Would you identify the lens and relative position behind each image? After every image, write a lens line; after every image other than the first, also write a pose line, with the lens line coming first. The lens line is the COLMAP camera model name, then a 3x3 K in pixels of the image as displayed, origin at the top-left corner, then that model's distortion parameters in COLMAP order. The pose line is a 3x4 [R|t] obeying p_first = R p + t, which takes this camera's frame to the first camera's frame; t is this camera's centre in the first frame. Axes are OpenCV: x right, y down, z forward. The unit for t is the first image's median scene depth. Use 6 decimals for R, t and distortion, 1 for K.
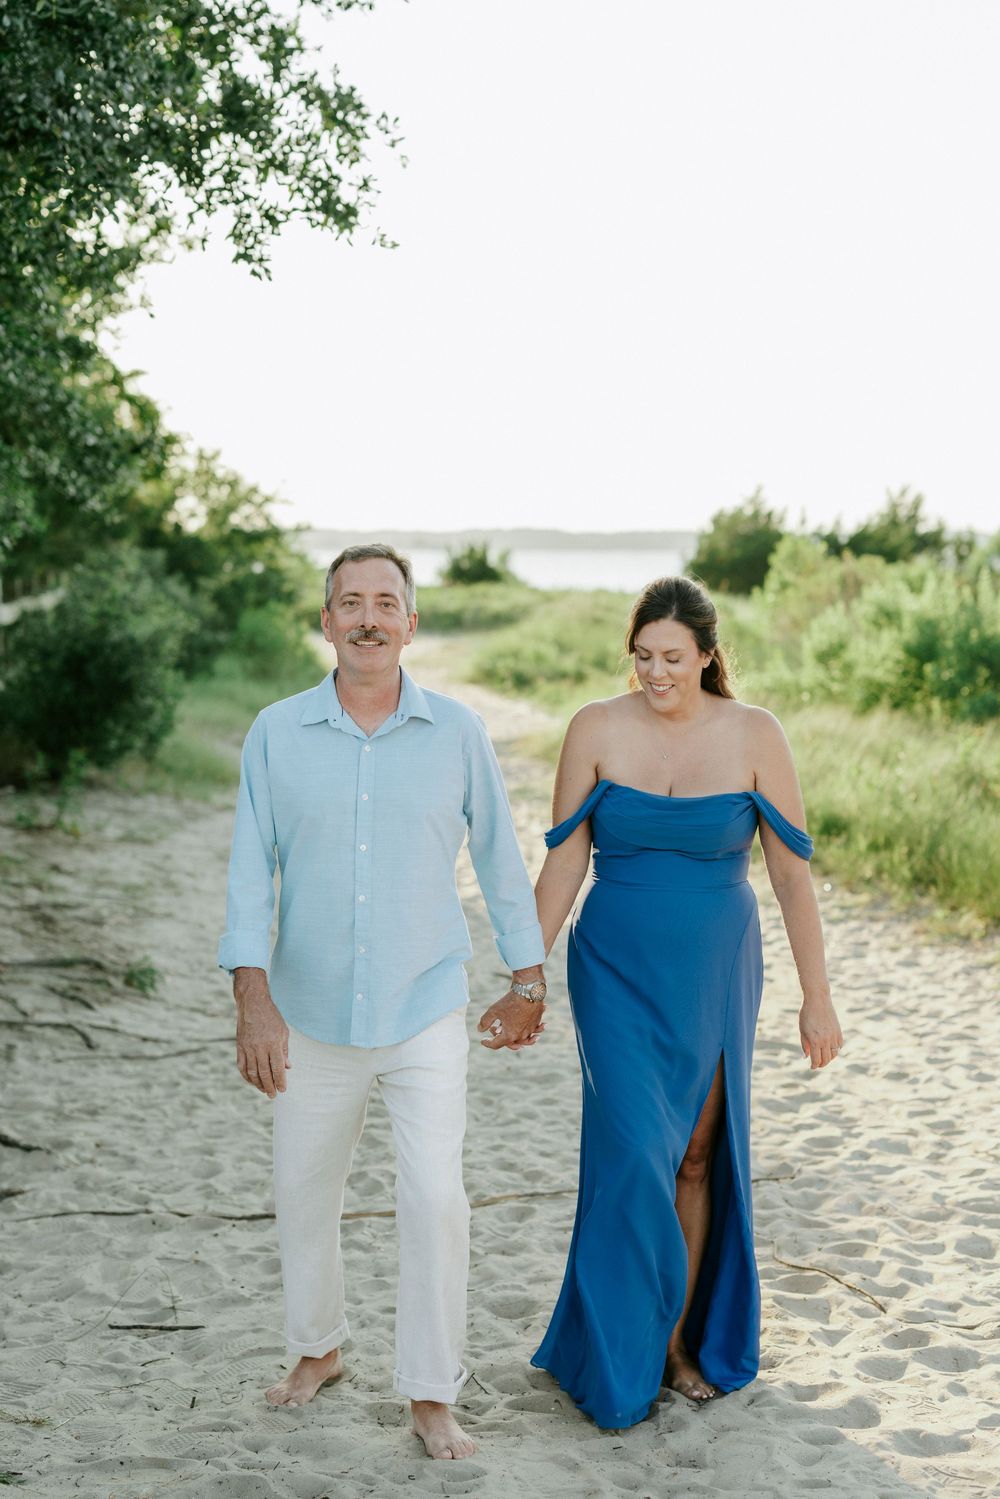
lens RADIAL K [[2194.1, 0, 519.9], [0, 2194.1, 699.7], [0, 0, 1]] dist [-0.015955, 0.010884]
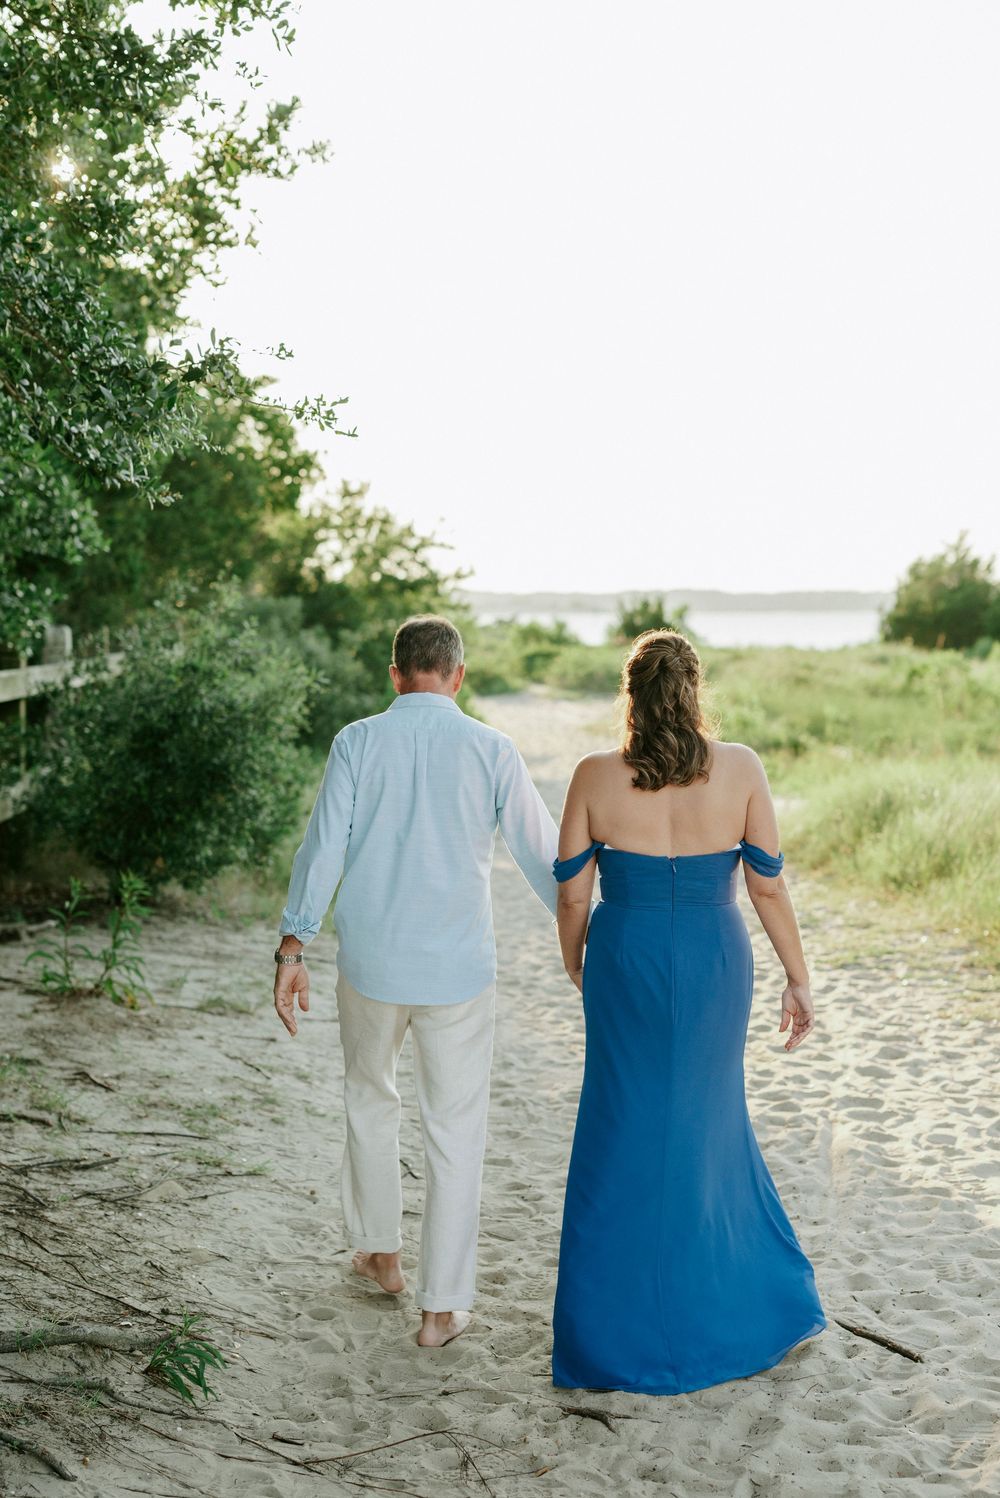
lens RADIAL K [[2181.2, 0, 524.8], [0, 2181.2, 749.2], [0, 0, 1]] dist [-0.017797, 0.098909]
pose [[0.997643, -0.003469, -0.068526, -0.035452], [0.003046, 0.999976, -0.006287, -0.008506], [0.068546, 0.006063, 0.997630, 0.311077]]
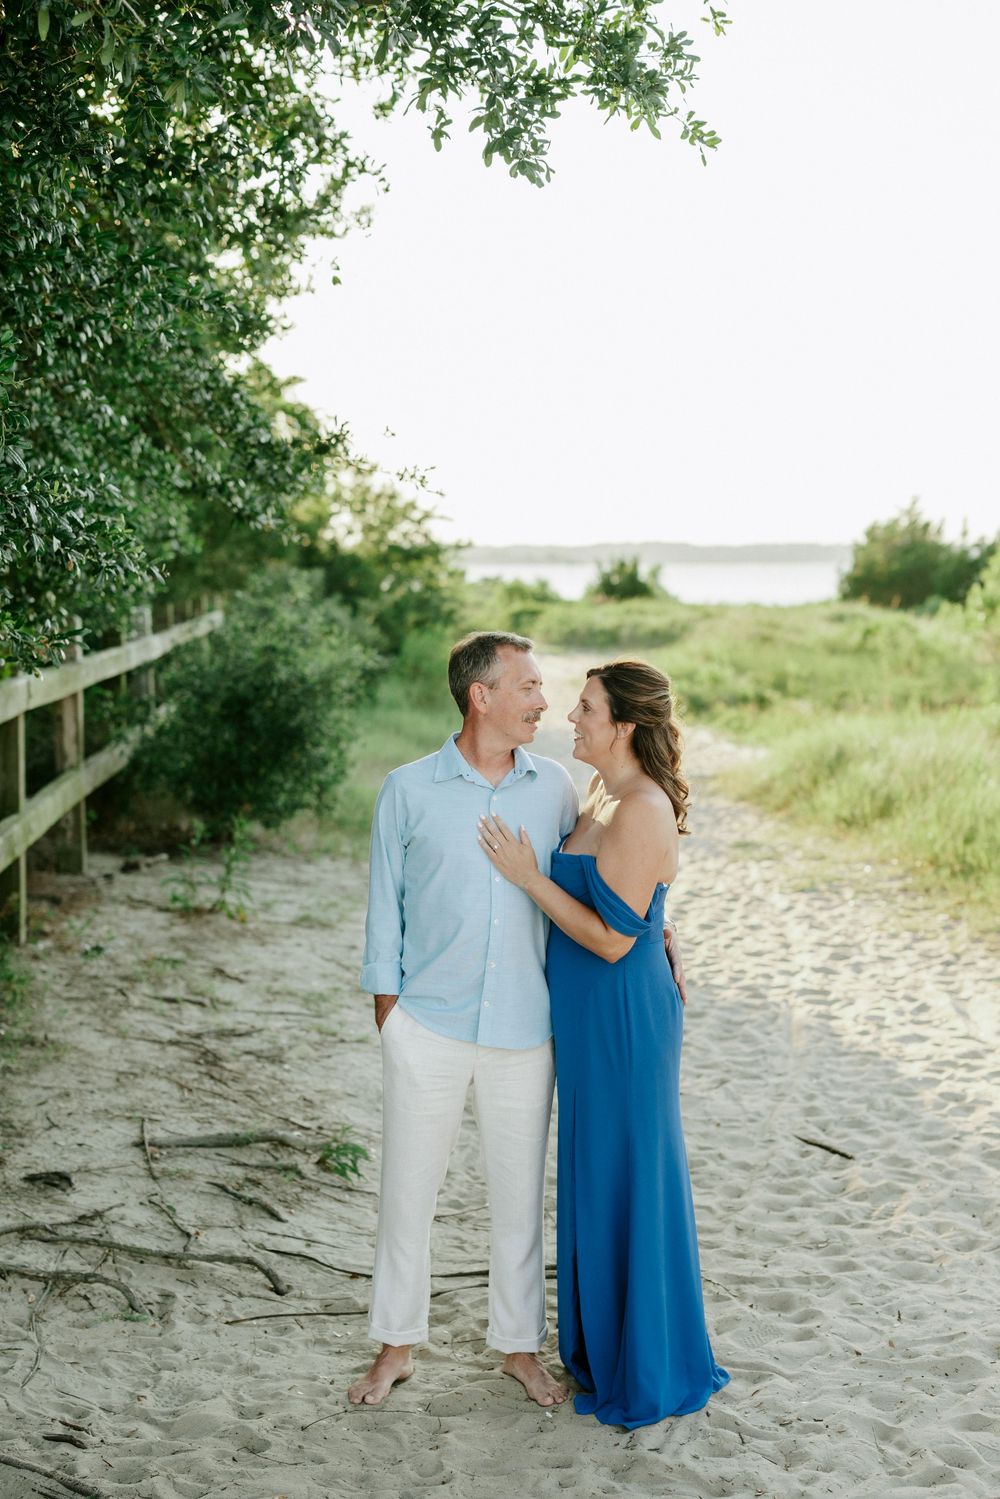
lens RADIAL K [[2094.7, 0, 522.6], [0, 2094.7, 729.0], [0, 0, 1]] dist [-0.012295, 0.055641]
pose [[0.998328, -0.002931, -0.057736, -0.043694], [0.003565, 0.999935, 0.010872, -0.016091], [0.057701, -0.011059, 0.998273, 0.186900]]
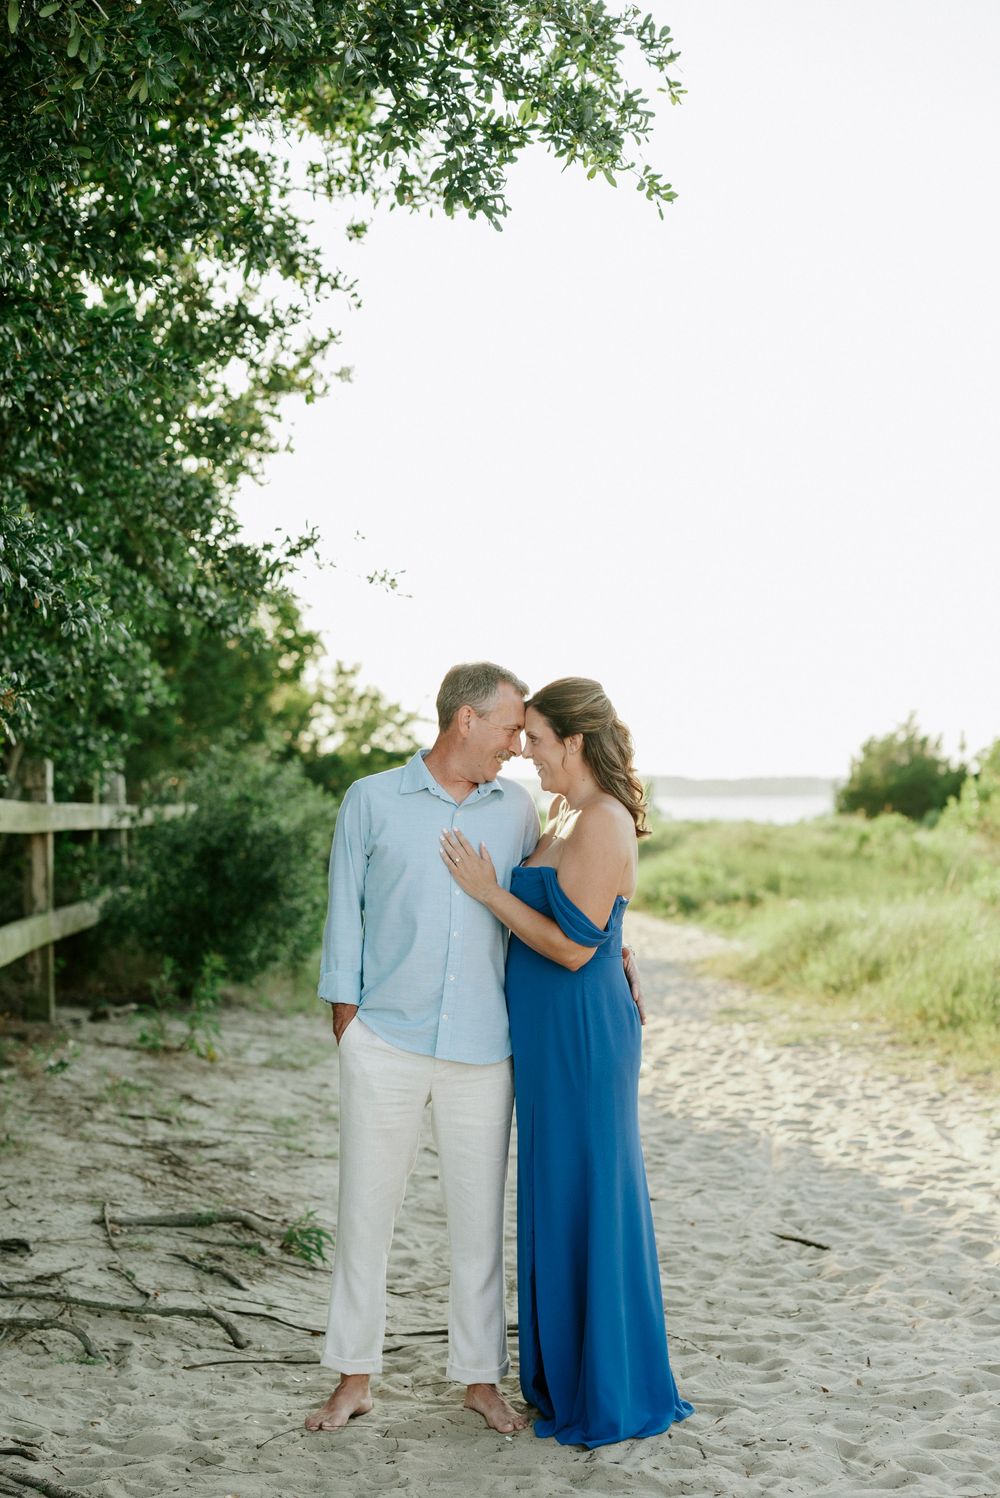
lens RADIAL K [[2166.4, 0, 506.6], [0, 2166.4, 800.4], [0, 0, 1]] dist [-0.011048, 0.004845]
pose [[0.998110, -0.010089, -0.060622, -0.037998], [0.005878, 0.997583, -0.069239, 0.019457], [0.061174, 0.068752, 0.995756, 0.174598]]
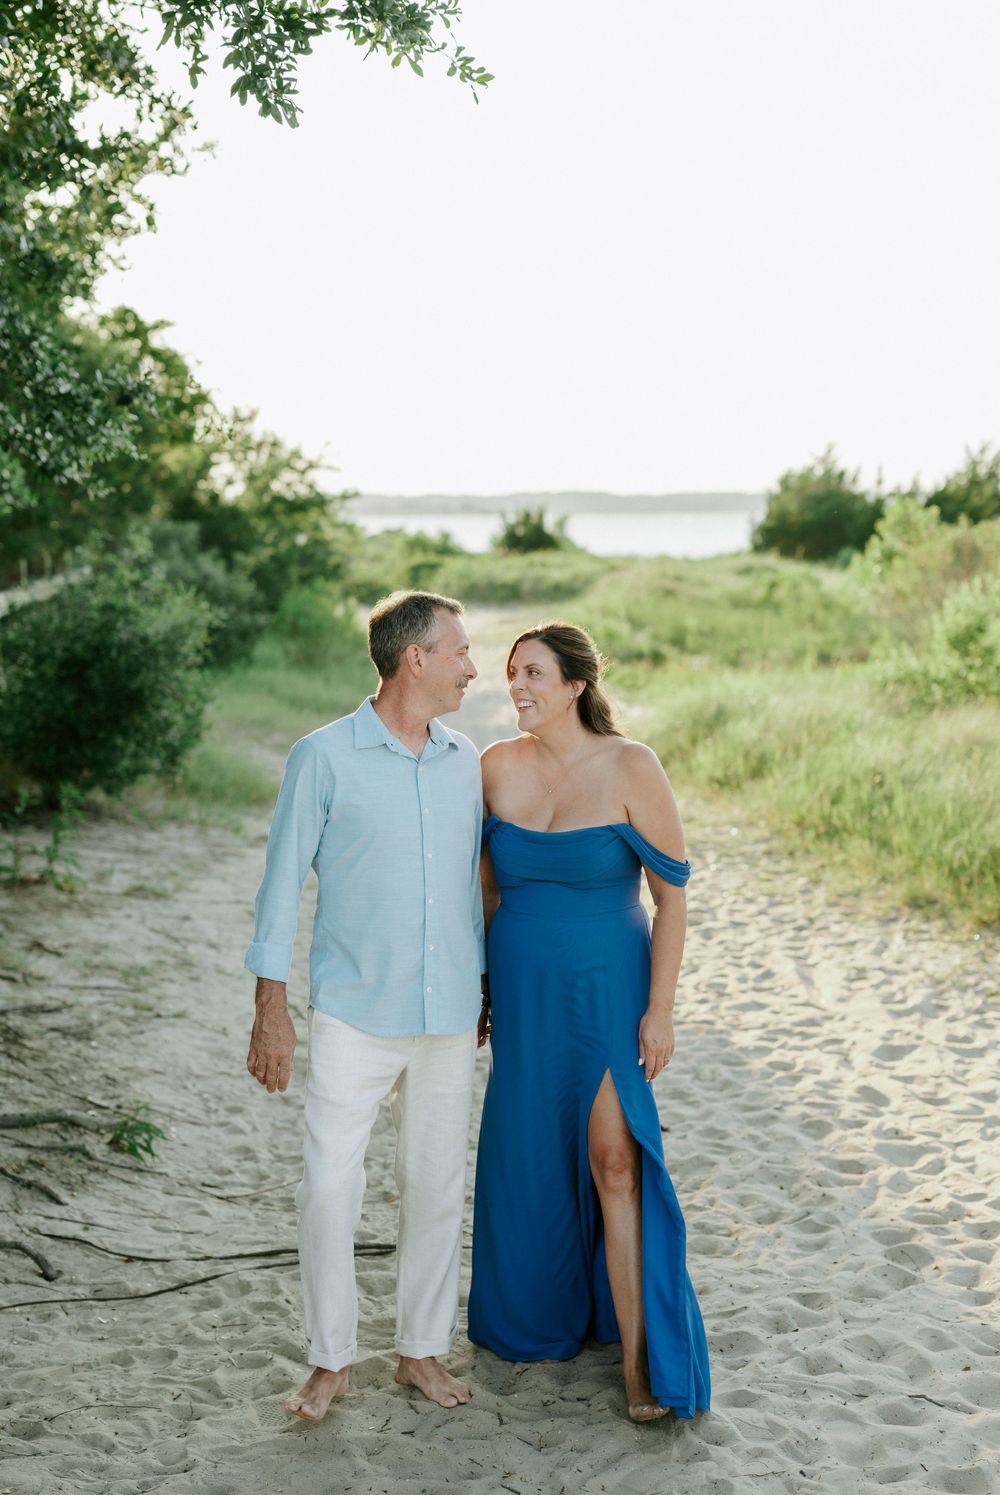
lens RADIAL K [[2176.8, 0, 524.7], [0, 2176.8, 747.7], [0, 0, 1]] dist [-0.017797, 0.098909]
pose [[0.999766, -0.008739, -0.019800, -0.018574], [0.009515, 0.999177, 0.039420, -0.017016], [0.019439, -0.039599, 0.999027, 0.186640]]
